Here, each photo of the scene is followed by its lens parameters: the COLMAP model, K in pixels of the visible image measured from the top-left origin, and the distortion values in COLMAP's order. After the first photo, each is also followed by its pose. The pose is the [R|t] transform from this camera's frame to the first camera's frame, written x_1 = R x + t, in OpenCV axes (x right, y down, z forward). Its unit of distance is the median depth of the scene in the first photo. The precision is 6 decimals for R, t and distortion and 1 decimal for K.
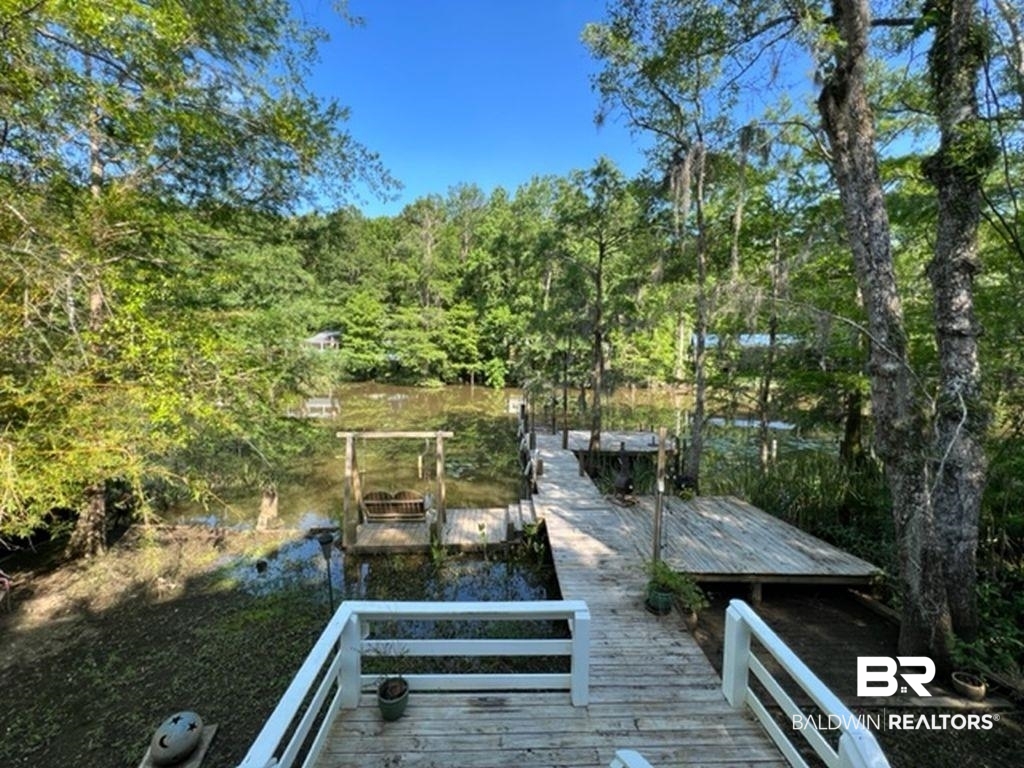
lens RADIAL K [[410.6, 0, 513.7], [0, 410.6, 379.6], [0, 0, 1]] dist [0.000019, -0.000317]
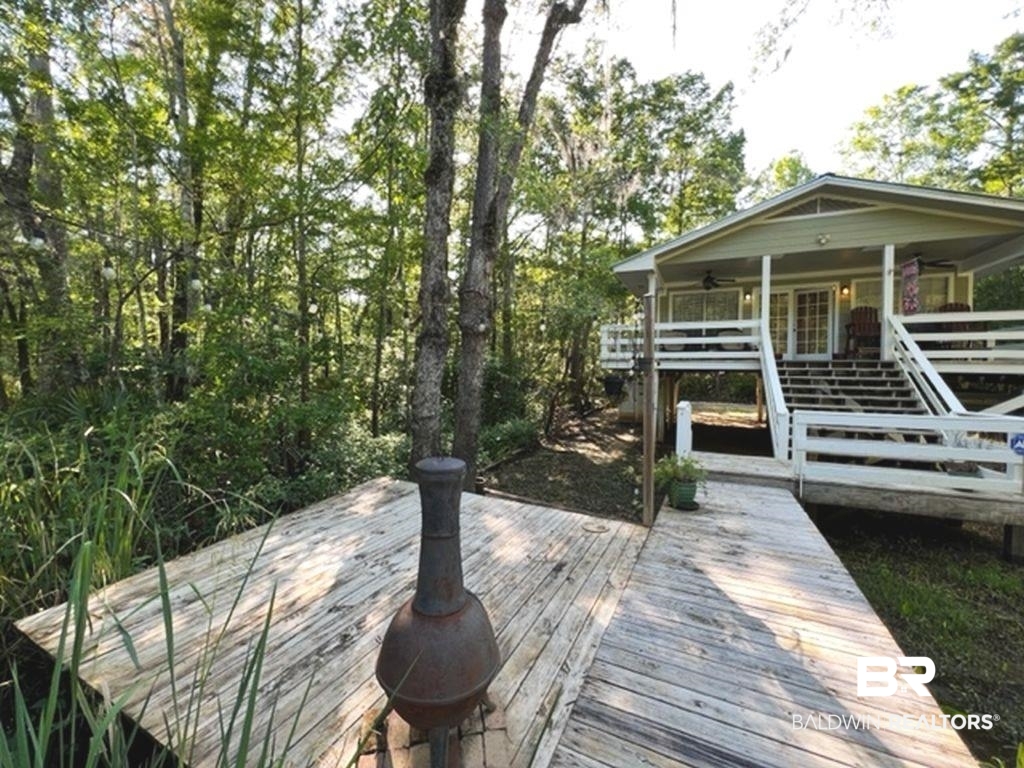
lens RADIAL K [[410.6, 0, 509.4], [0, 410.6, 381.2], [0, 0, 1]] dist [0.000019, -0.000317]
pose [[-0.884980, -0.028326, 0.464767, 0.038954], [0.016038, 0.995701, 0.091223, 0.029362], [-0.465353, 0.088184, -0.880722, 0.263117]]
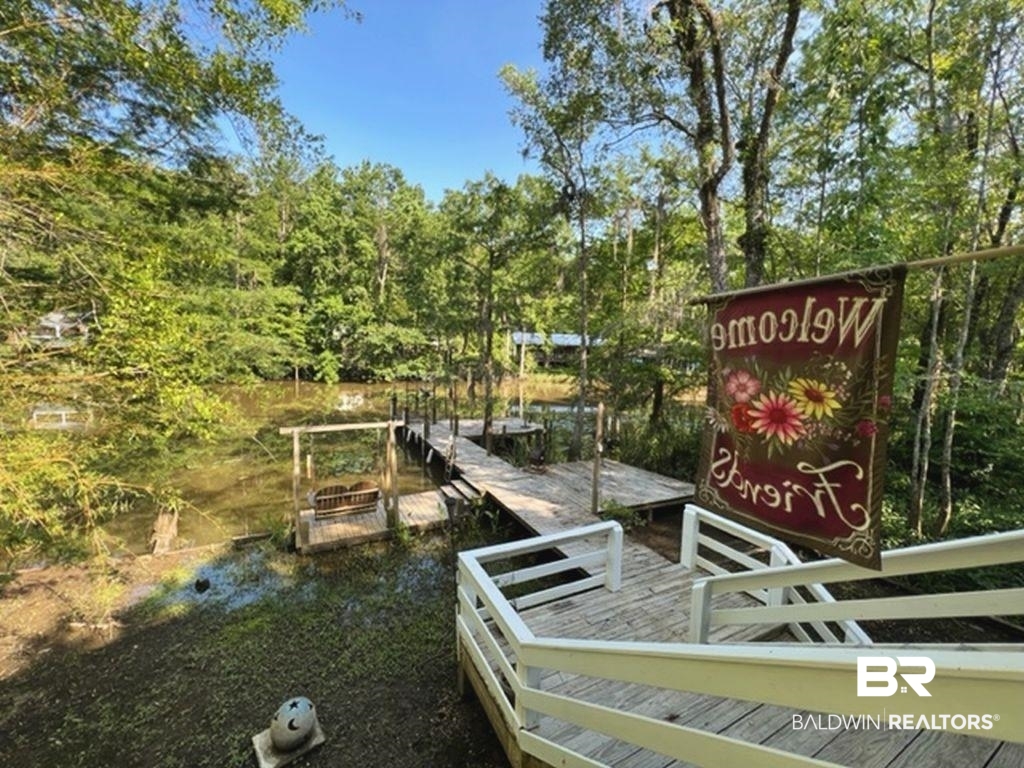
lens RADIAL K [[410.6, 0, 513.4], [0, 410.6, 379.0], [0, 0, 1]] dist [0.000019, -0.000317]
pose [[0.898498, -0.014835, 0.438728, -0.075800], [0.009516, 0.999852, 0.014321, 0.001745], [-0.438875, -0.008693, 0.898506, -0.013584]]
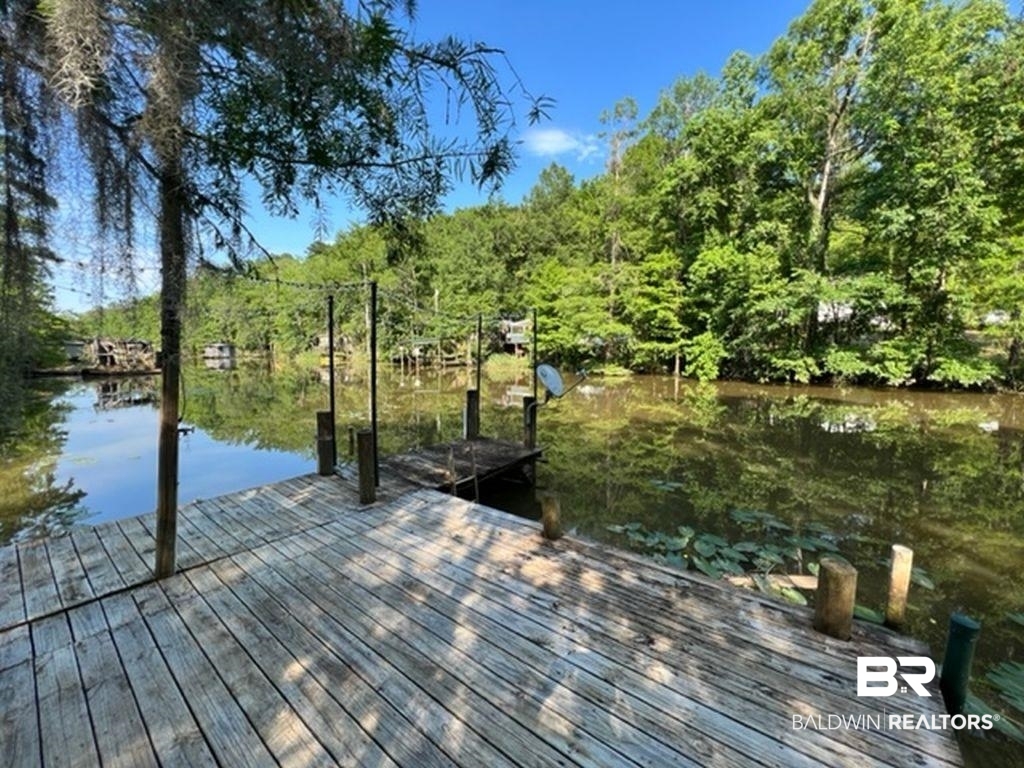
lens RADIAL K [[410.6, 0, 520.6], [0, 410.6, 383.2], [0, 0, 1]] dist [0.000019, -0.000317]
pose [[0.765859, 0.044631, -0.641457, 0.144656], [-0.040470, 0.998956, 0.021186, 0.023213], [0.641733, 0.009734, 0.766866, 0.363662]]
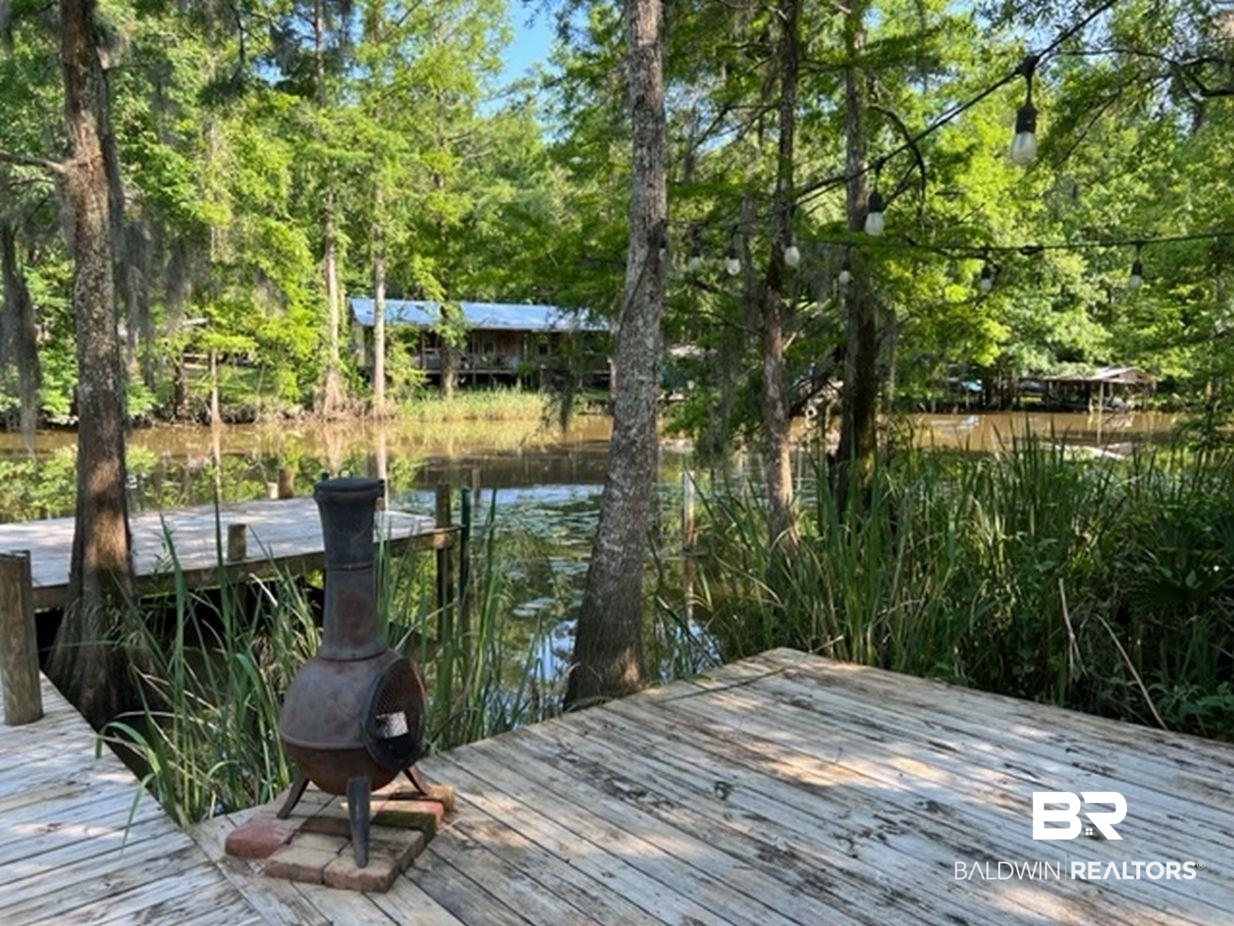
lens RADIAL K [[926.4, 0, 622.3], [0, 926.4, 473.7], [0, 0, 1]] dist [0.009902, -0.011139]
pose [[0.754768, -0.075786, 0.651600, 0.031970], [0.050363, 0.997067, 0.057629, 0.036732], [-0.654056, -0.010680, 0.756371, 0.162845]]
